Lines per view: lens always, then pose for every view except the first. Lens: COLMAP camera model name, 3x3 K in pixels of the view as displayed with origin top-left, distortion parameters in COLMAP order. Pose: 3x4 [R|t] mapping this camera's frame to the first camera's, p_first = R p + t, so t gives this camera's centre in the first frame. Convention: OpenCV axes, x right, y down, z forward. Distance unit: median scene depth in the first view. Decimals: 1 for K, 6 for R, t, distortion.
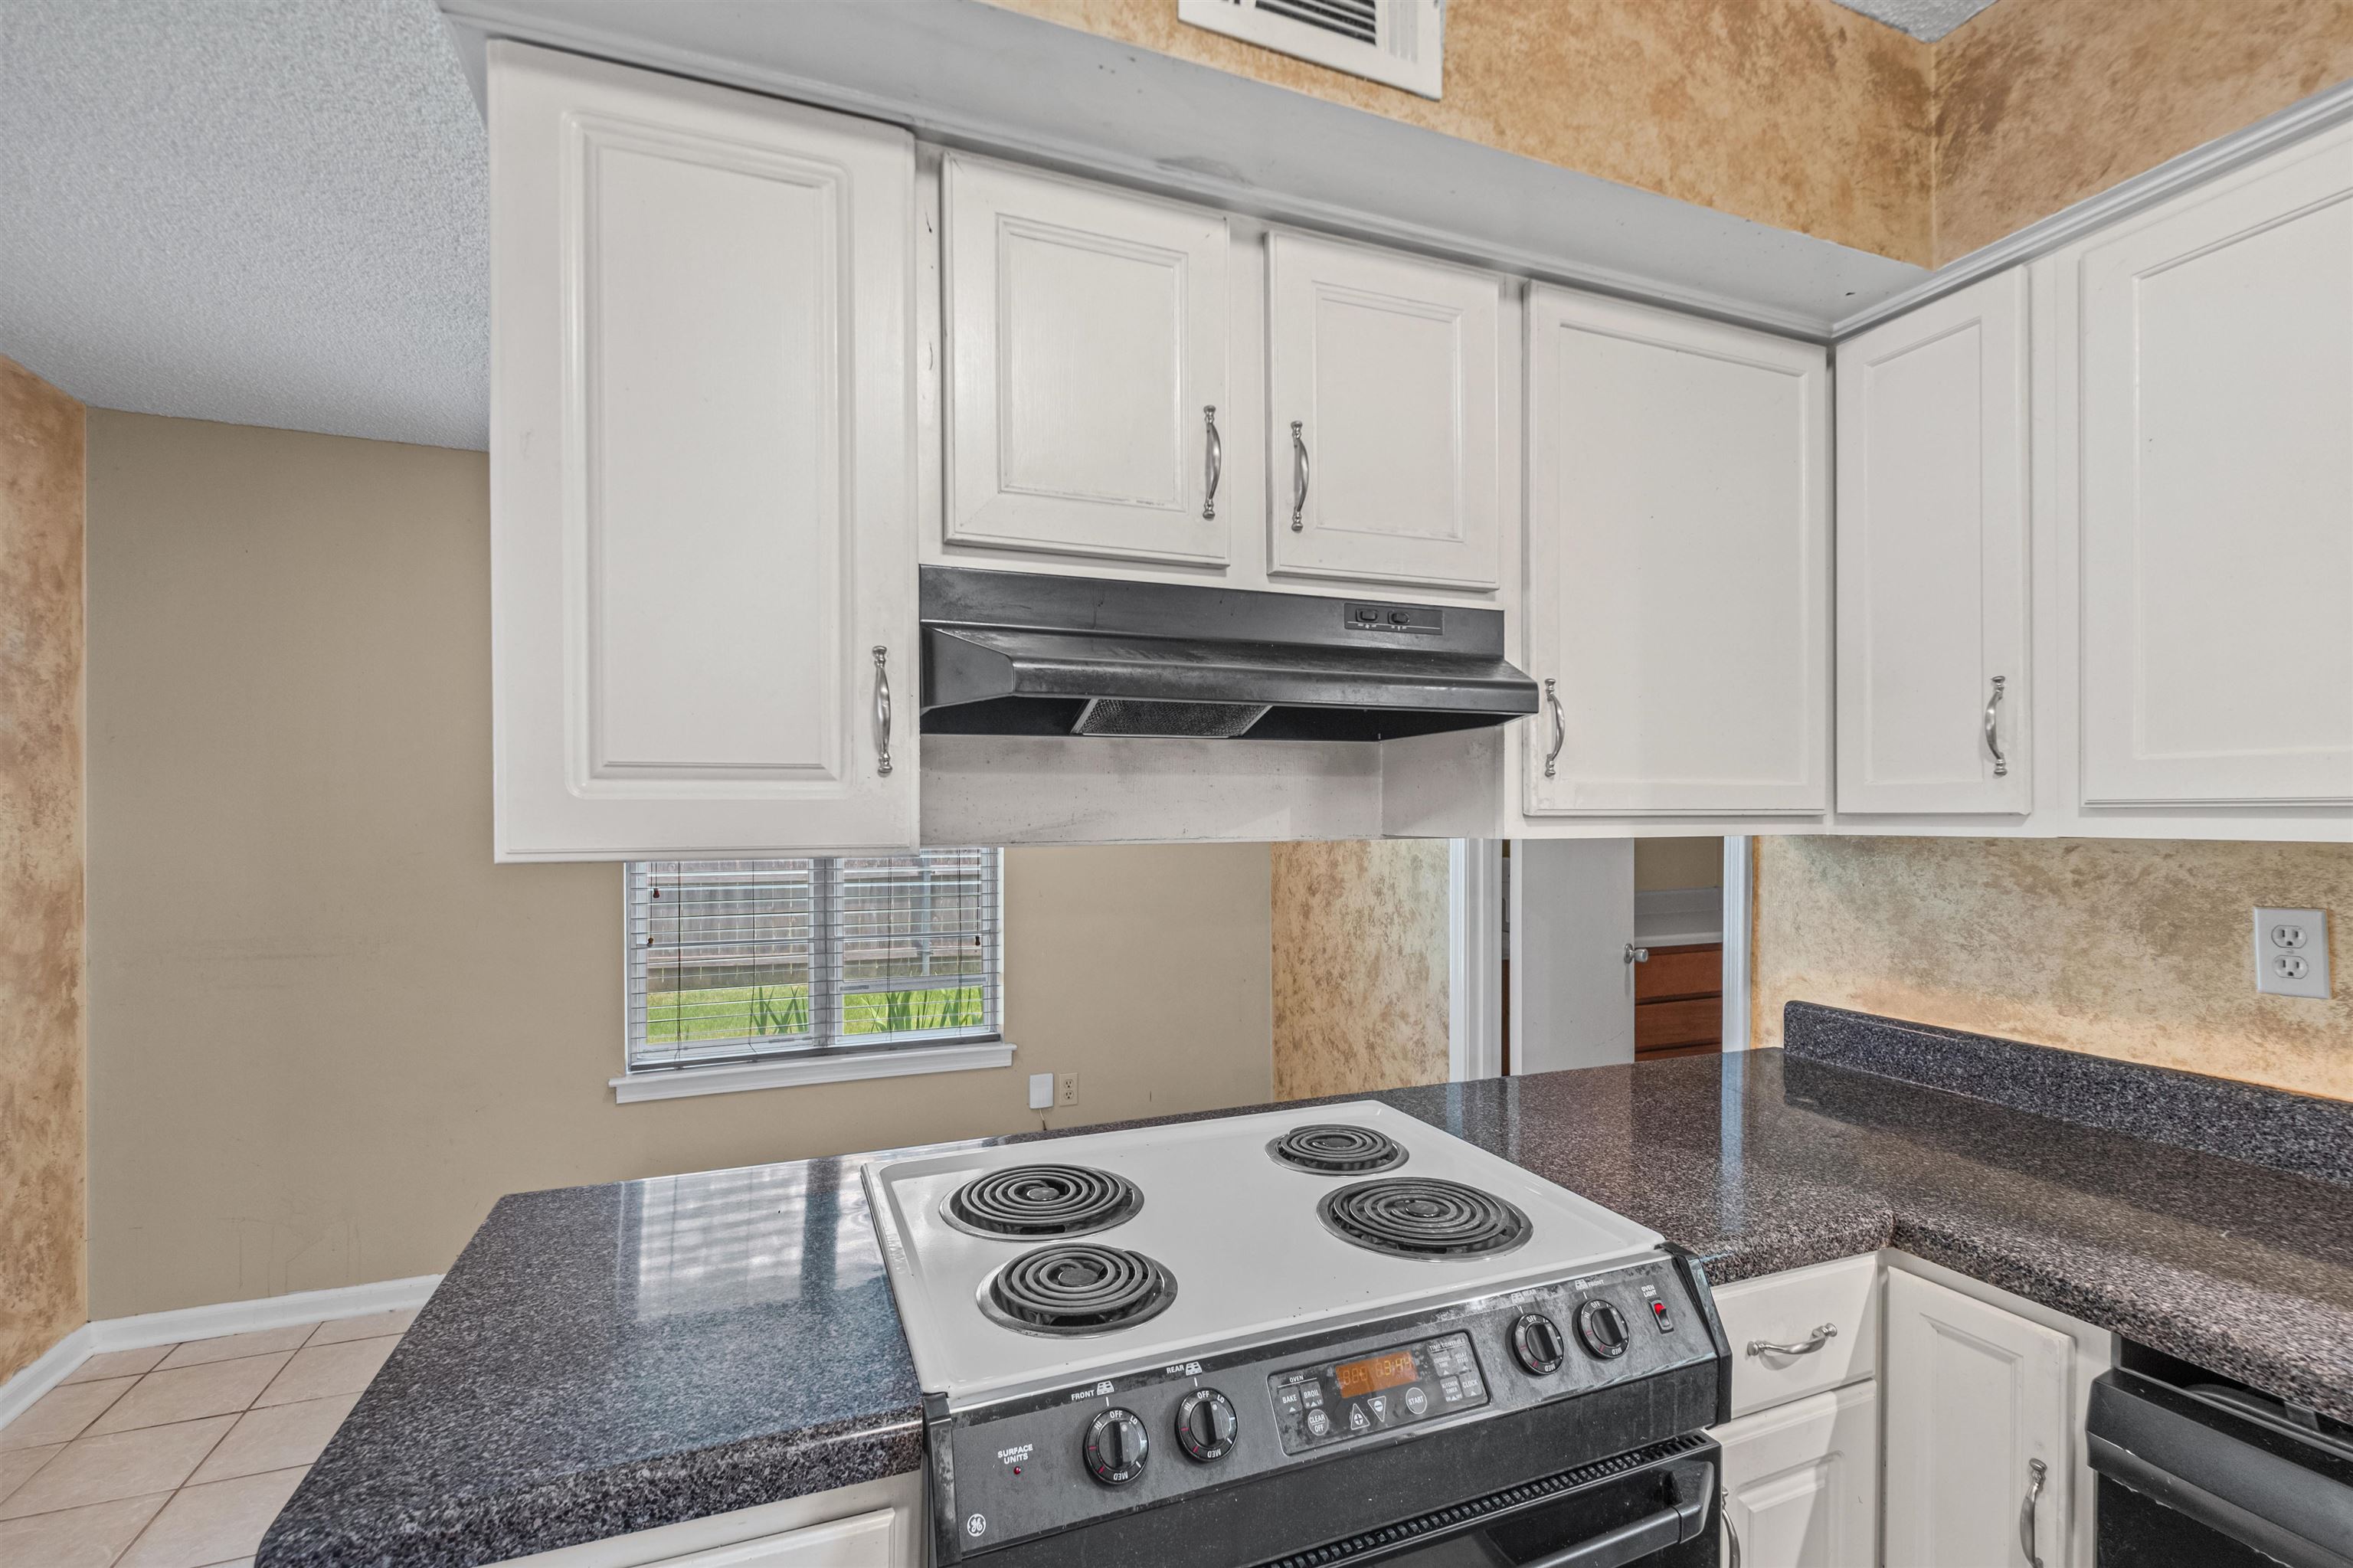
lens RADIAL K [[1041.2, 0, 1179.8], [0, 1041.2, 798.4], [0, 0, 1]] dist [0.000830, -0.002013]
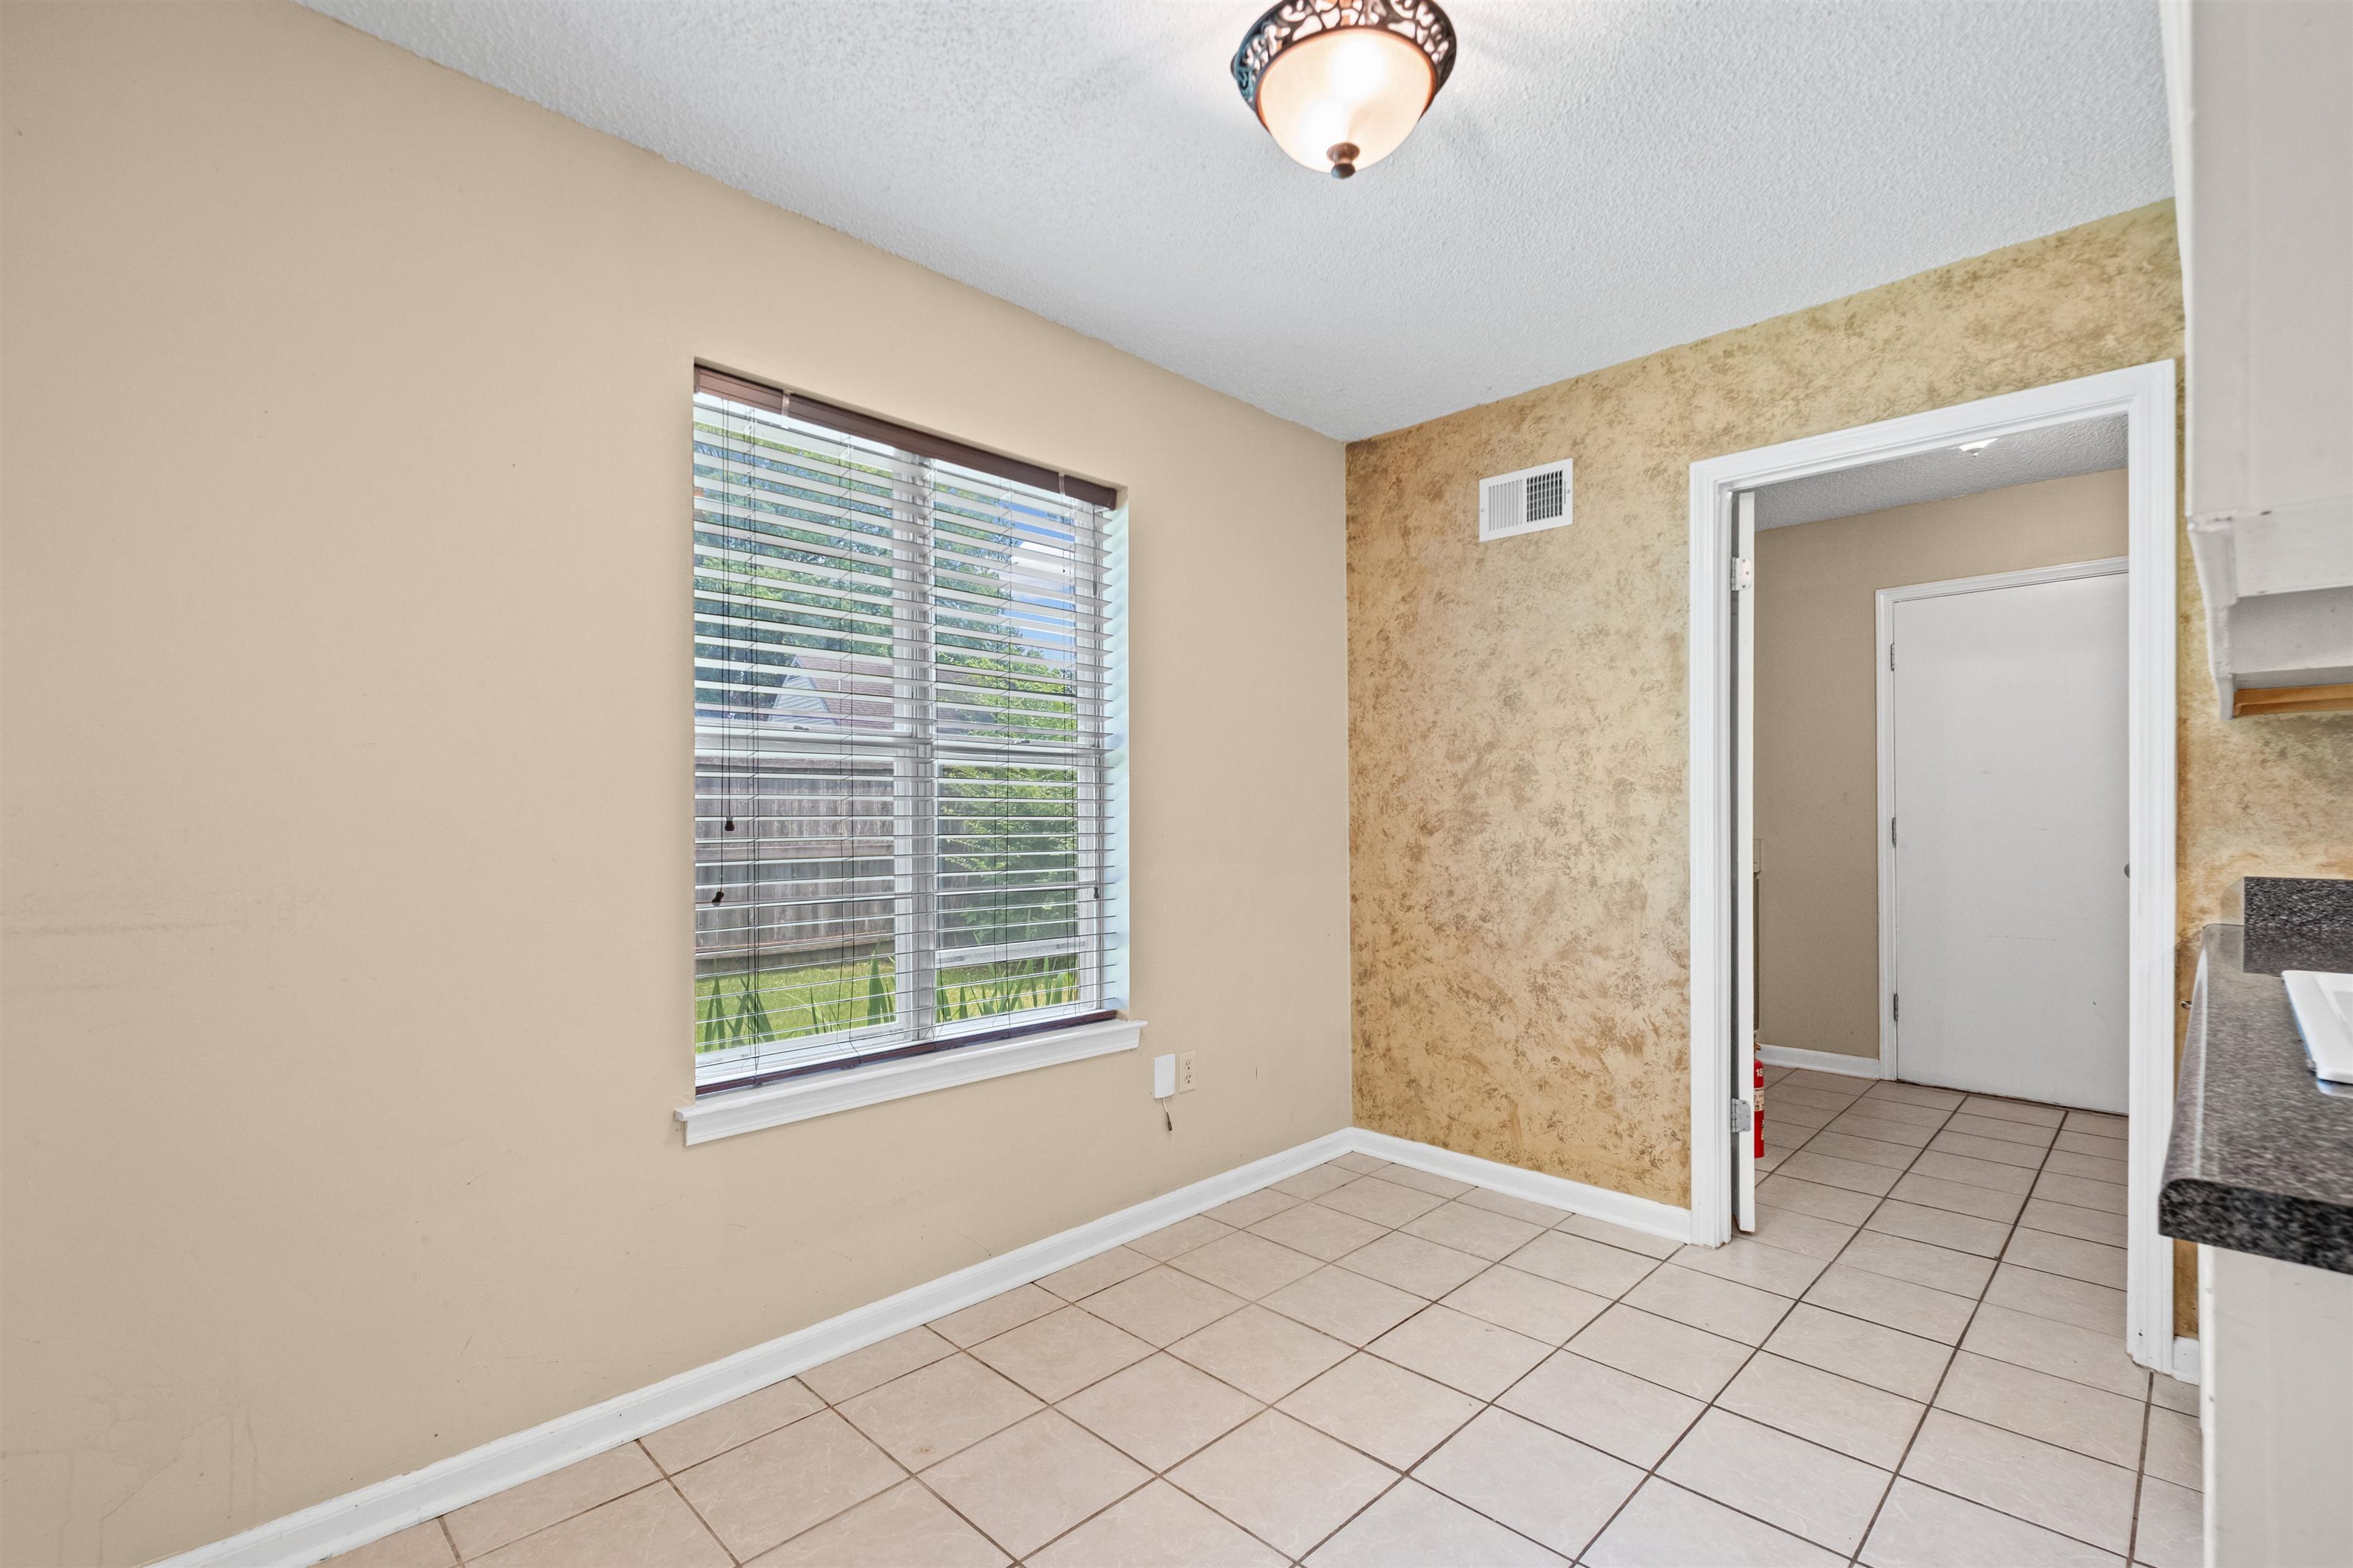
lens RADIAL K [[1041.2, 0, 1170.3], [0, 1041.2, 796.0], [0, 0, 1]] dist [0.000830, -0.002013]
pose [[0.922453, 0.006511, 0.386054, -0.487129], [-0.003858, 0.999963, -0.007648, 0.074798], [-0.386090, 0.005566, 0.922444, 0.270013]]
